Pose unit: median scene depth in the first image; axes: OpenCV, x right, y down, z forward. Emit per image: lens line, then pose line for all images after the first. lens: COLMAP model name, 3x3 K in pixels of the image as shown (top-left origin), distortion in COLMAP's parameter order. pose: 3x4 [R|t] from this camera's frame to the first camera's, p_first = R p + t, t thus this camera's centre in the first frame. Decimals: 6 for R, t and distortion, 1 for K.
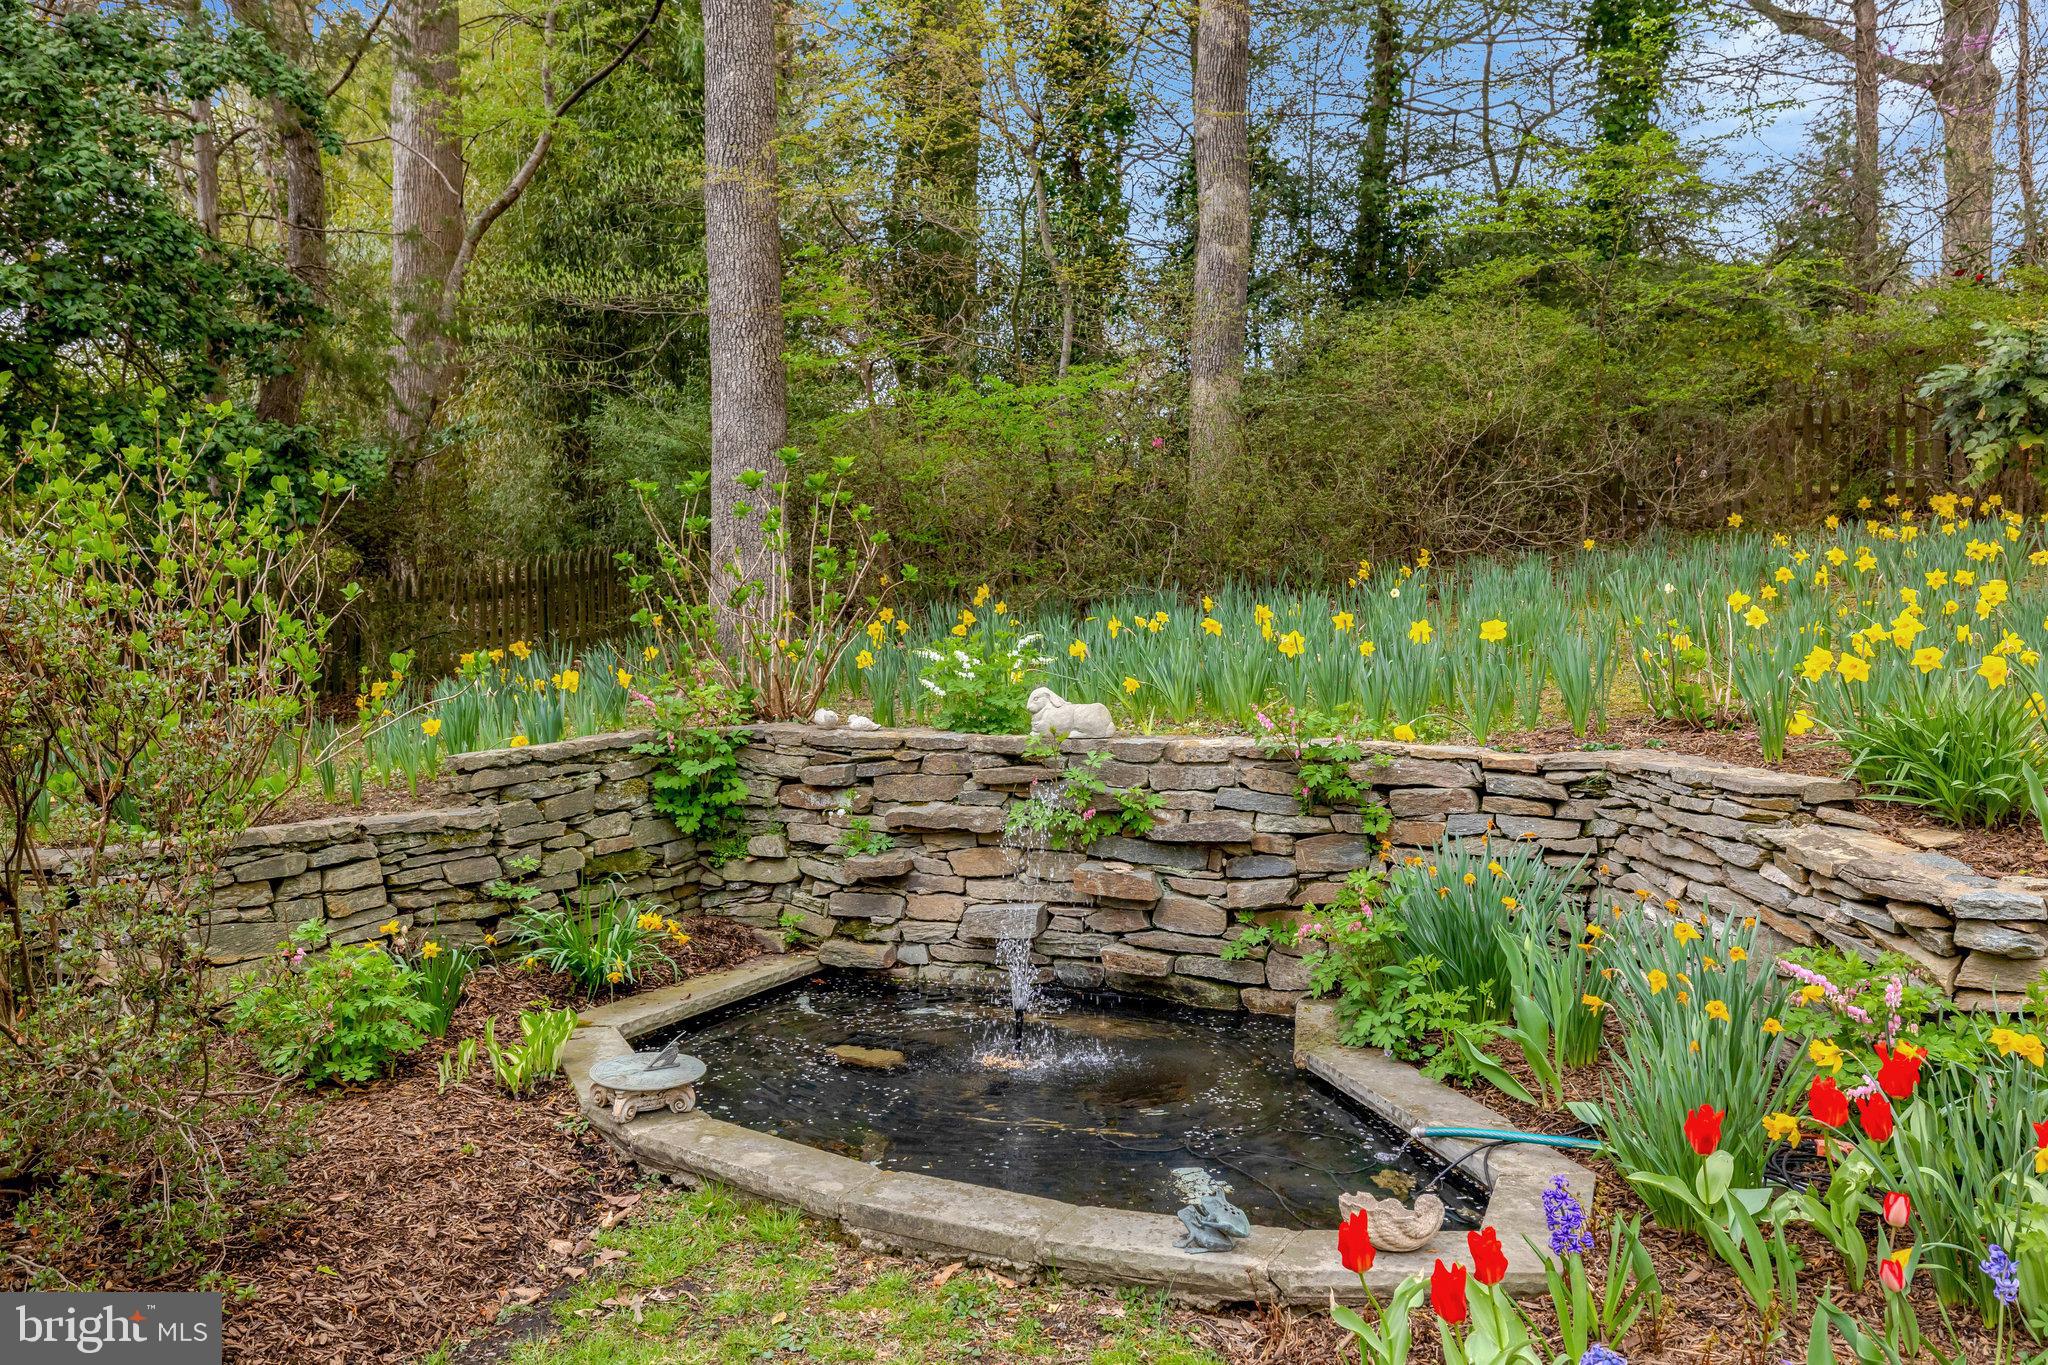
lens RADIAL K [[1610.9, 0, 1024.0], [0, 1610.9, 682.5], [0, 0, 1]] dist [-0.005112, 0.005025]
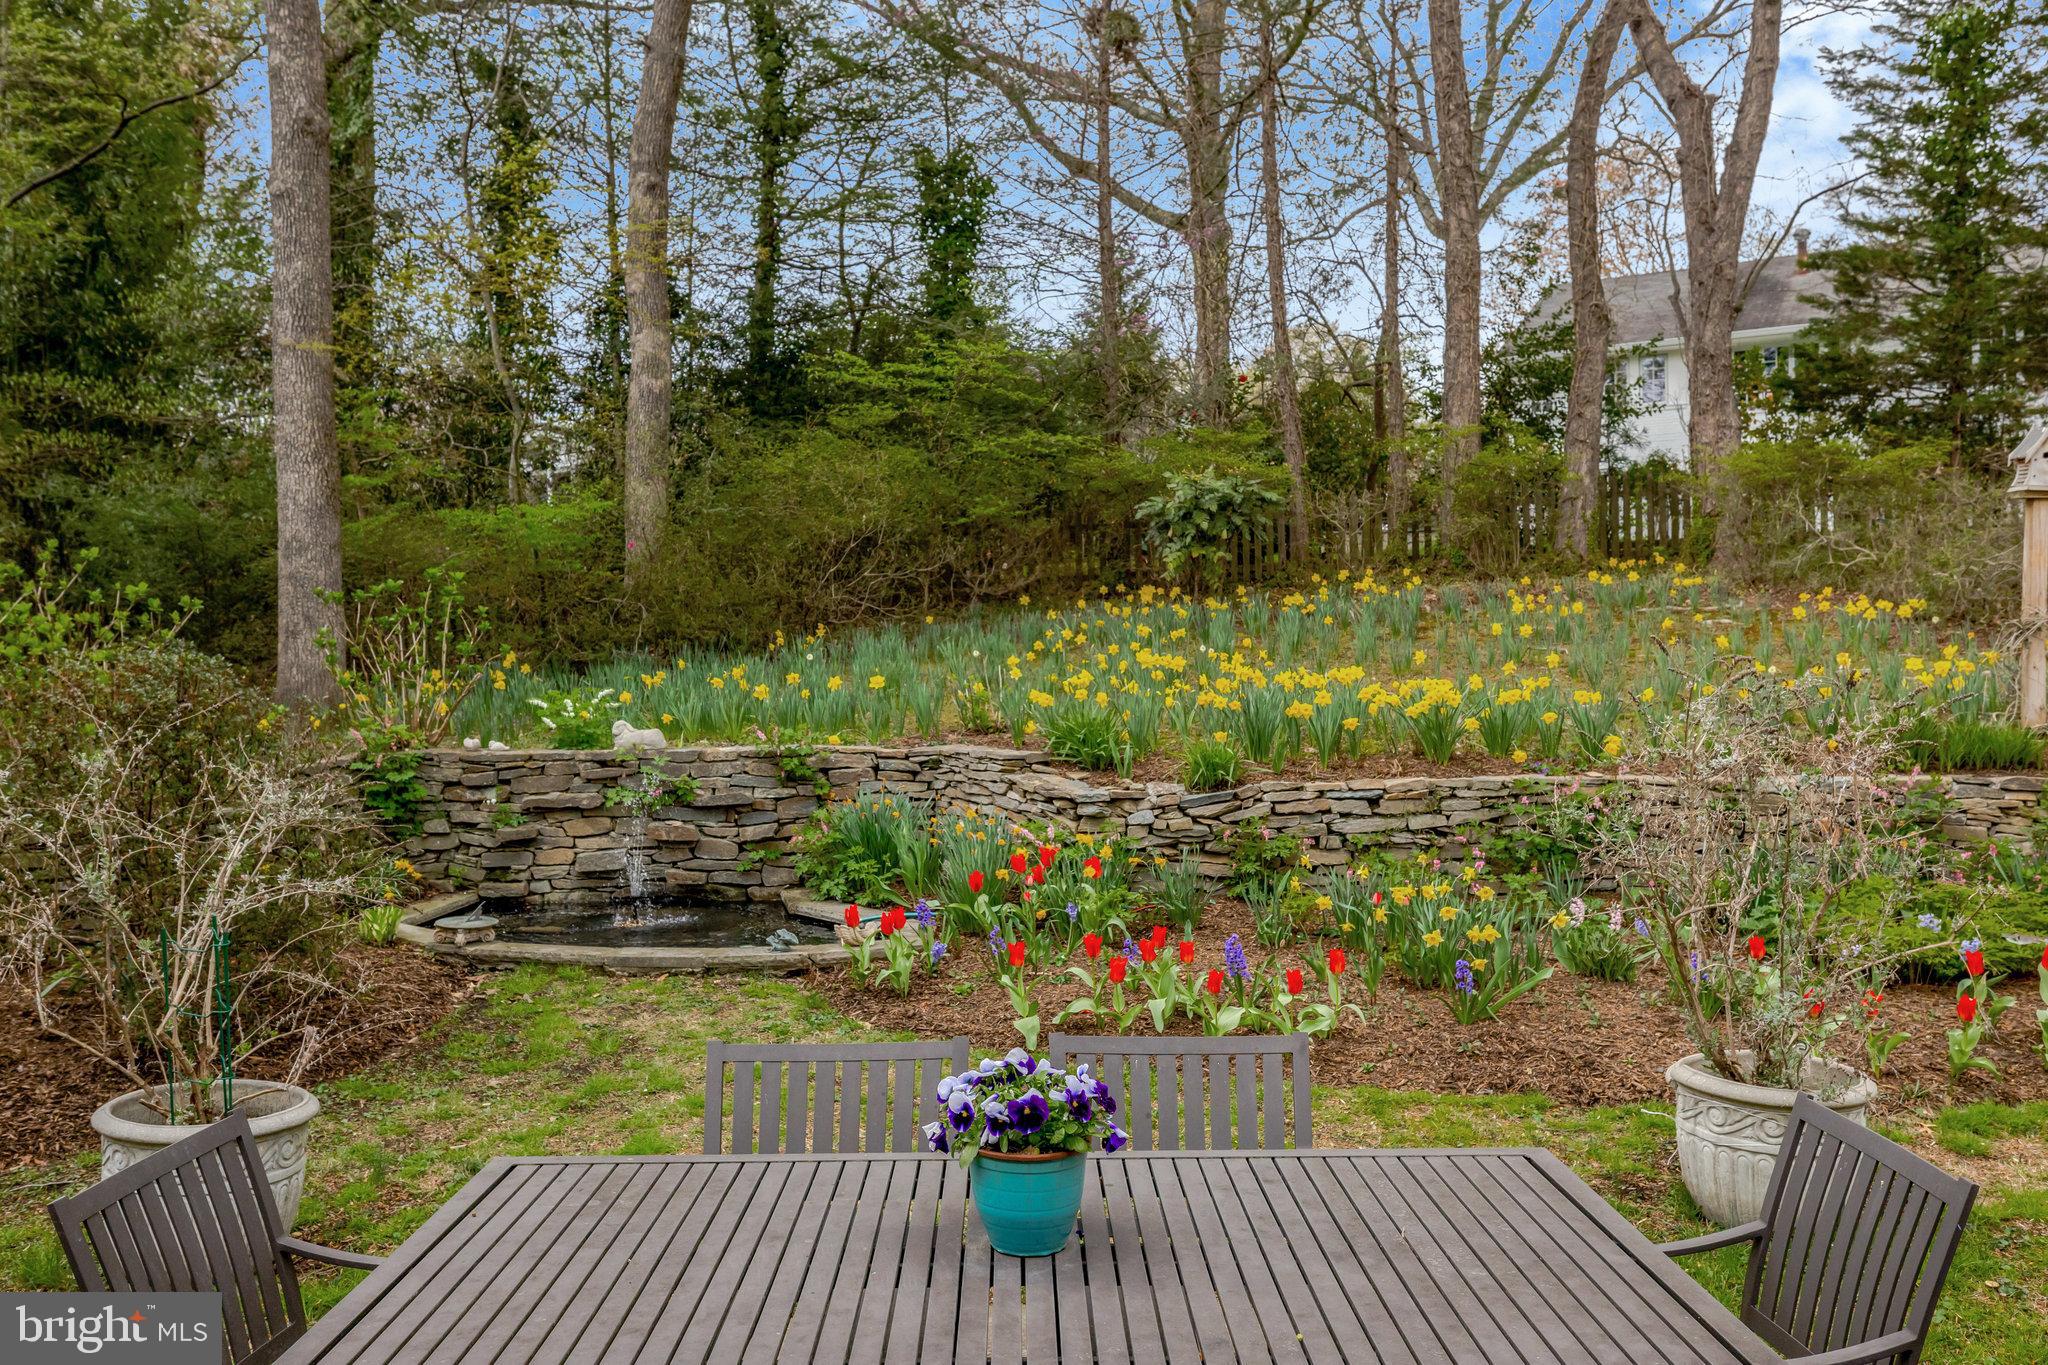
lens RADIAL K [[1668.2, 0, 1030.2], [0, 1668.2, 681.0], [0, 0, 1]] dist [0.002558, -0.000315]
pose [[0.922686, -0.014606, 0.385276, -0.261499], [0.025275, 0.999424, -0.022641, 0.012036], [-0.384724, 0.030628, 0.922523, -0.757170]]
